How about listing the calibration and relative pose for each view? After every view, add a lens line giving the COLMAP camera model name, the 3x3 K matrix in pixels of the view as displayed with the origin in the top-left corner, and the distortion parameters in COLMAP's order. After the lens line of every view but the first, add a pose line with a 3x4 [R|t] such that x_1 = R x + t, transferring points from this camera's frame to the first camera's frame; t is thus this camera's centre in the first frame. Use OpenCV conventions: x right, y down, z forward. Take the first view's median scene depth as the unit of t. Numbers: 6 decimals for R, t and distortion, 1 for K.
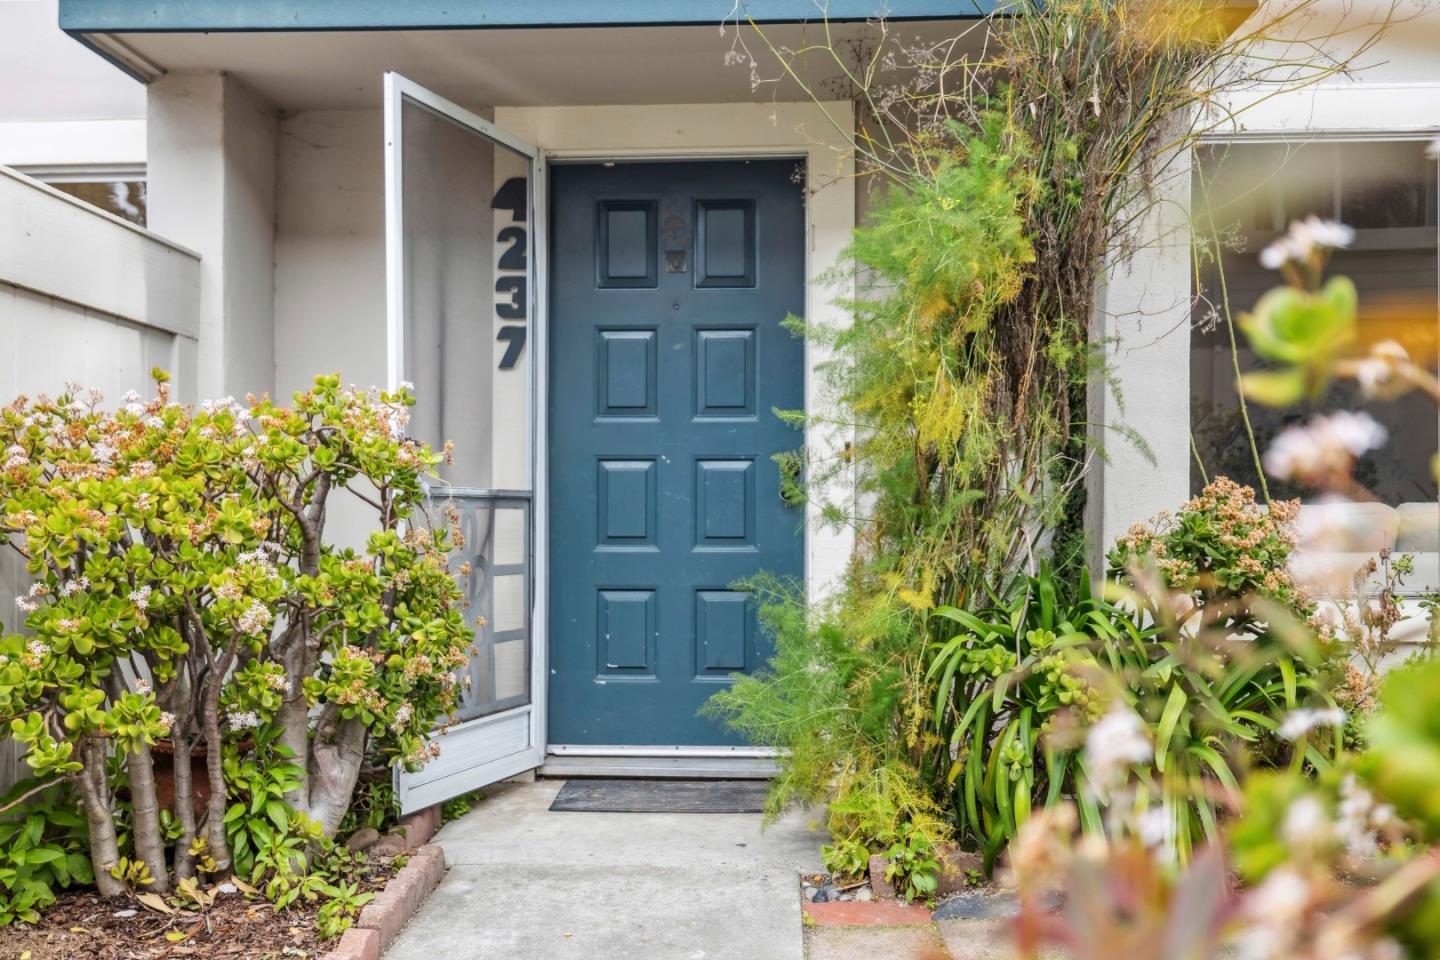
lens RADIAL K [[1493.1, 0, 706.7], [0, 1493.1, 484.3], [0, 0, 1]] dist [0.013571, 0.000000]
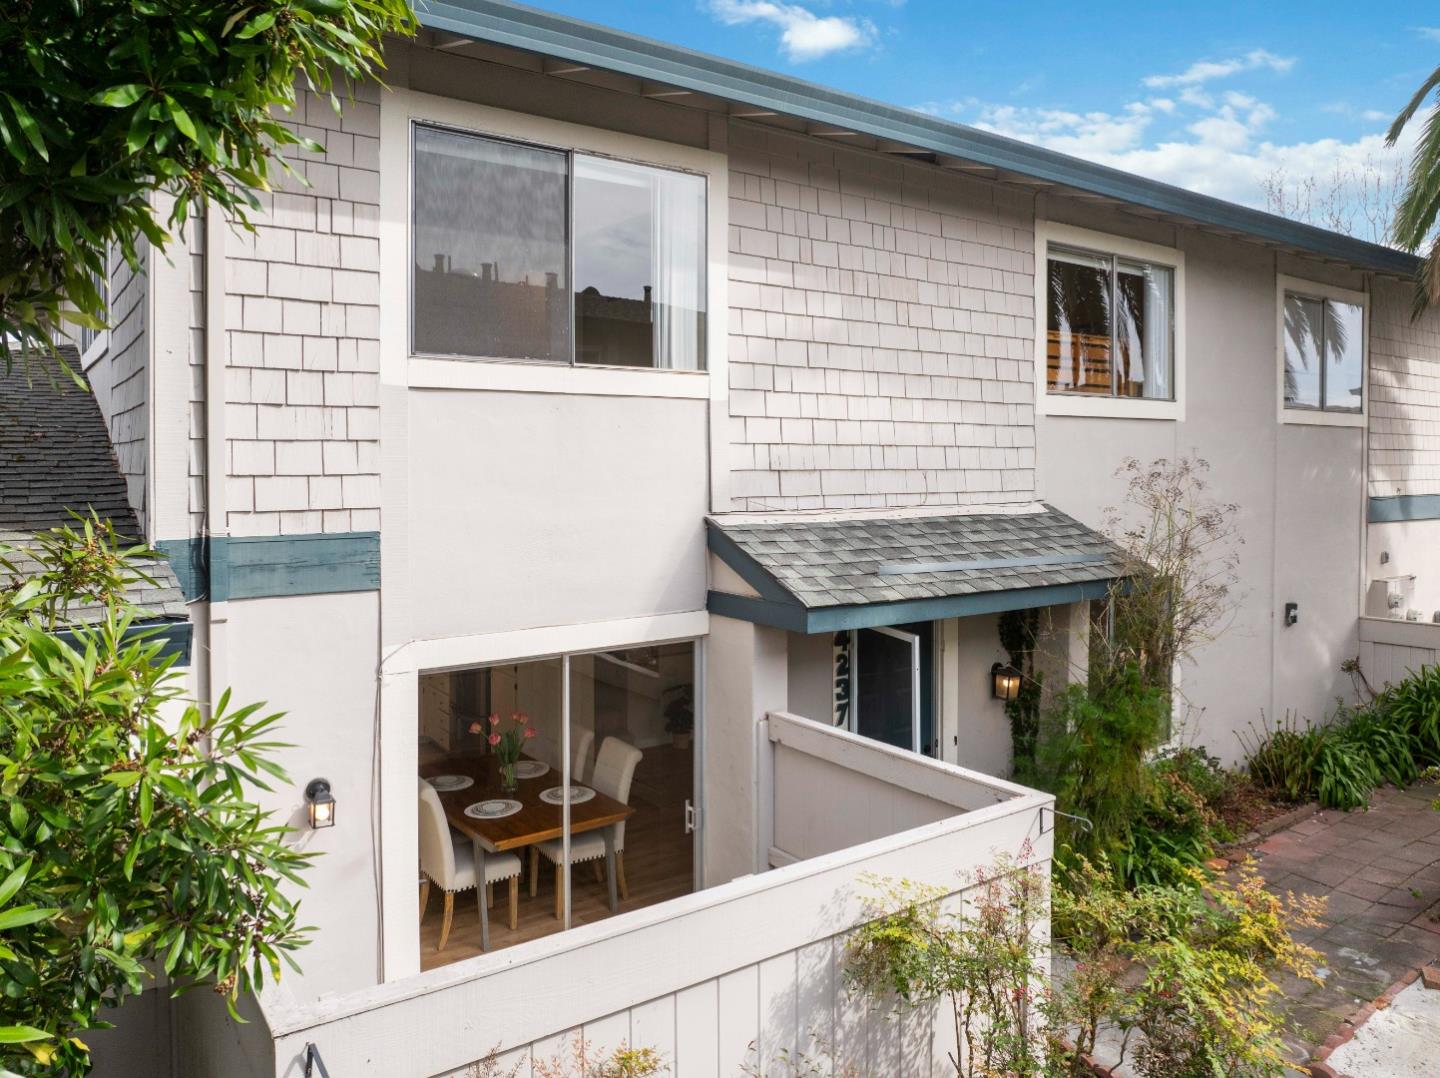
lens RADIAL K [[1050.3, 0, 750.7], [0, 1050.3, 460.6], [0, 0, 1]] dist [-0.032595, -0.008814]
pose [[0.772295, 0.002452, 0.635259, -1.121529], [-0.017093, 0.999711, 0.016921, -0.454695], [-0.635034, -0.023926, 0.772114, -0.002664]]
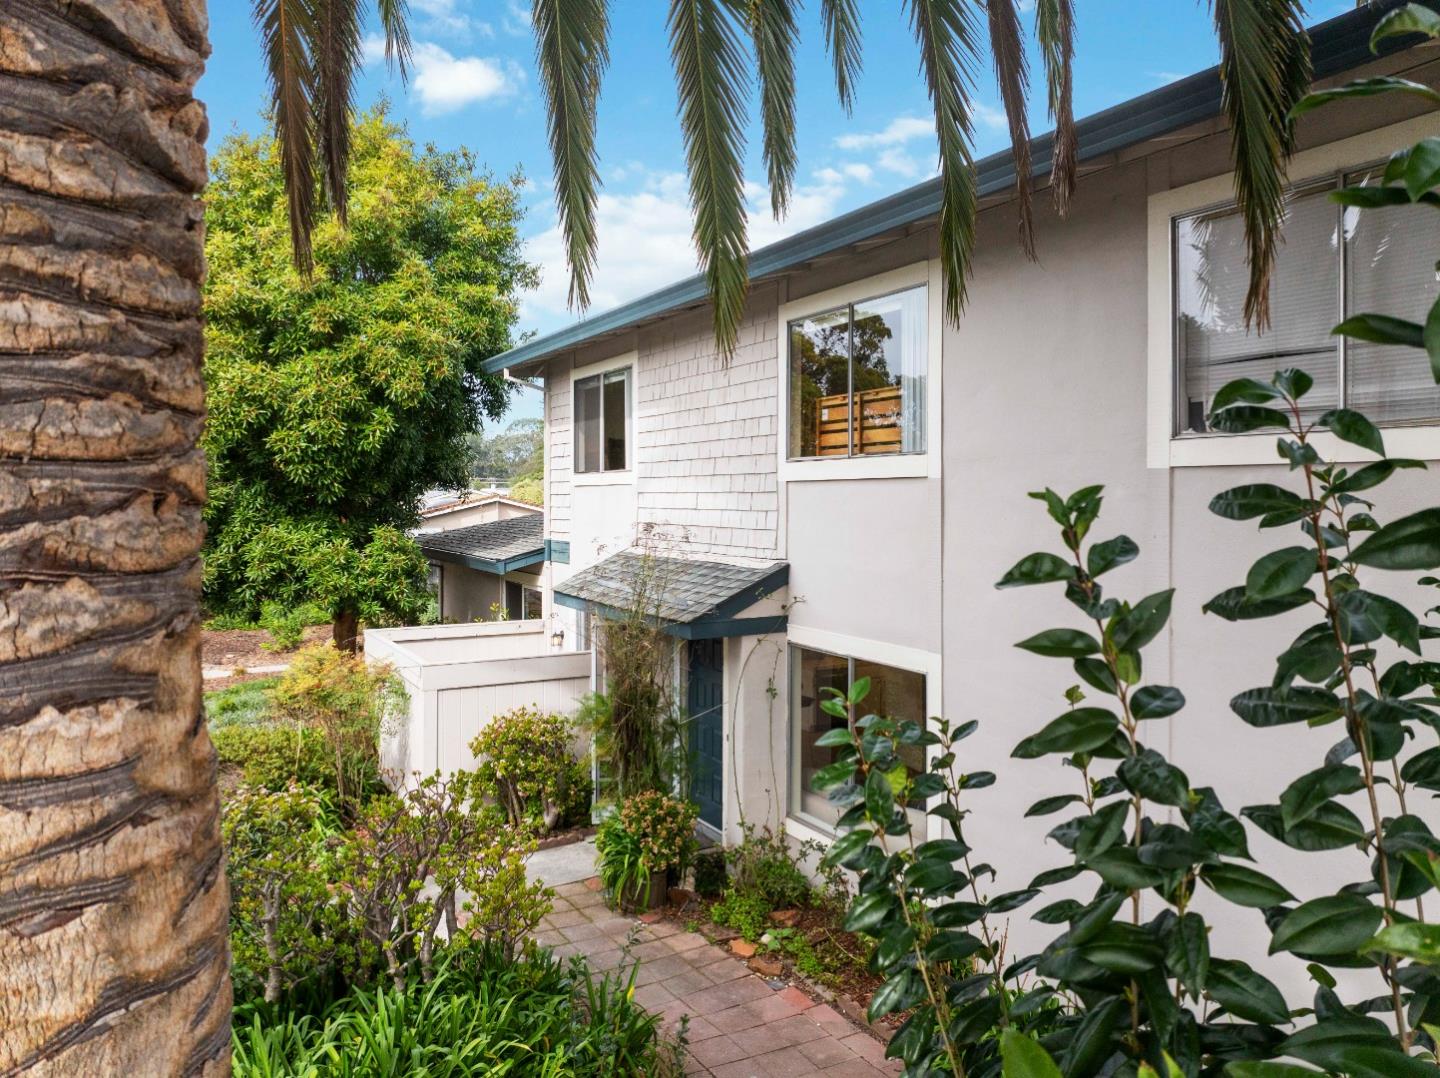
lens RADIAL K [[1050.3, 0, 749.2], [0, 1050.3, 503.8], [0, 0, 1]] dist [-0.032595, -0.008814]
pose [[0.546905, 0.008502, -0.837151, 1.784169], [0.006022, 0.999883, 0.014089, -0.494305], [0.837173, -0.012747, 0.546790, -0.061196]]
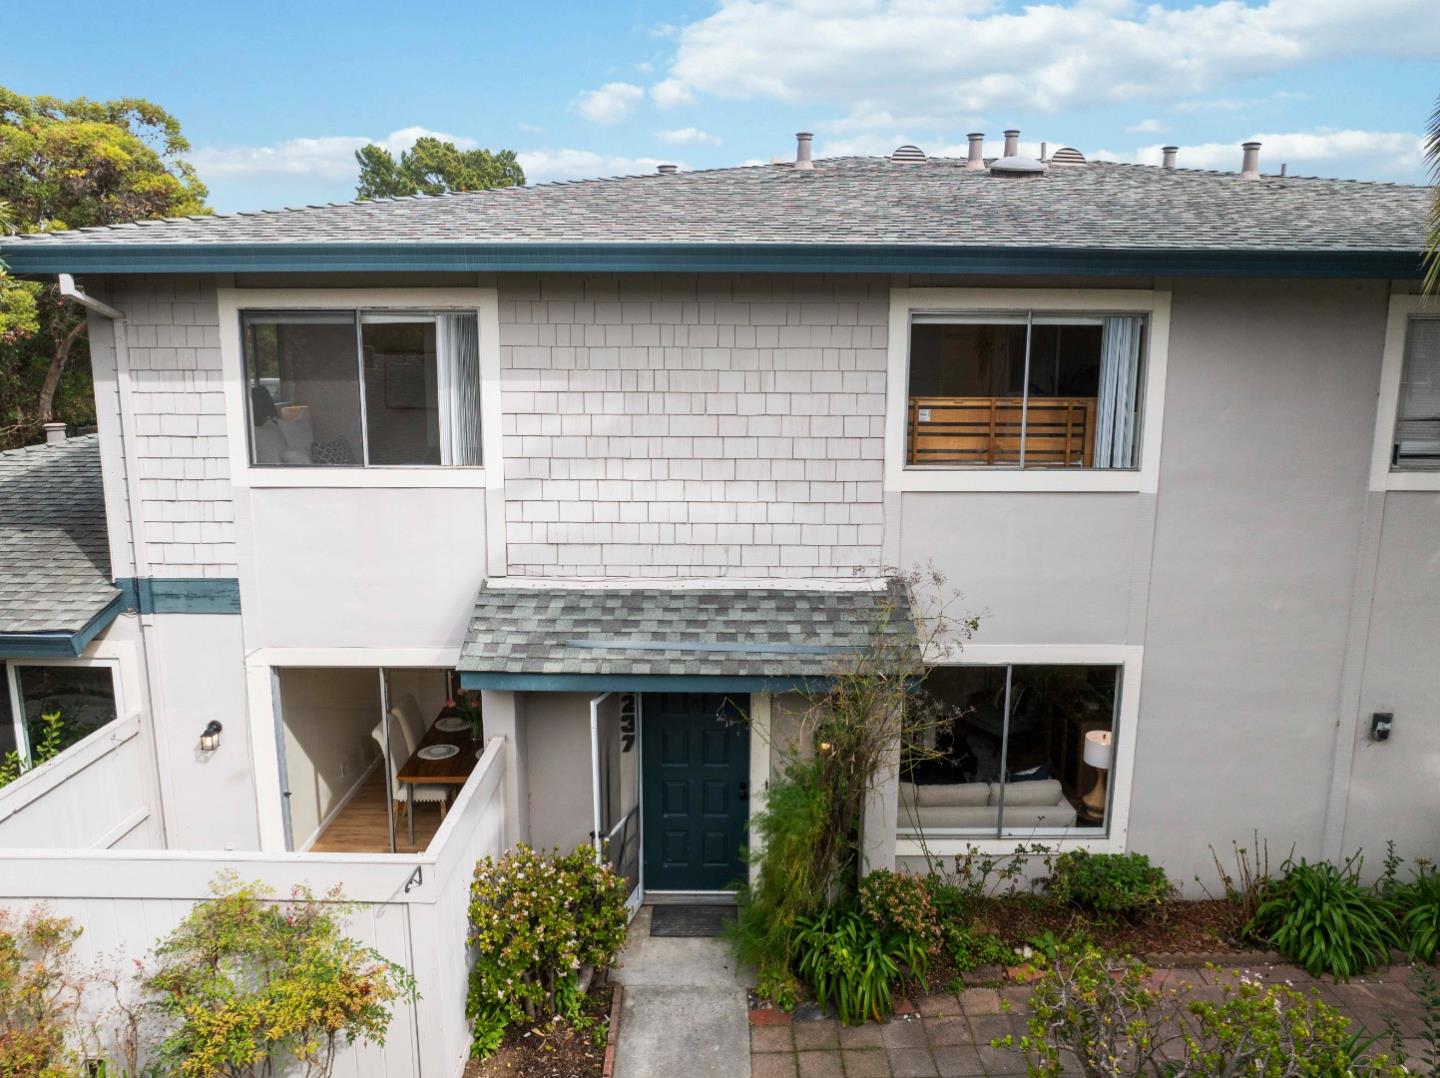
lens RADIAL K [[1050.3, 0, 722.6], [0, 1050.3, 517.1], [0, 0, 1]] dist [-0.032595, -0.008814]
pose [[0.998173, -0.001425, 0.060403, -0.080062], [-0.009859, 0.982479, 0.186111, -0.768747], [-0.059610, -0.186367, 0.980670, -0.604627]]
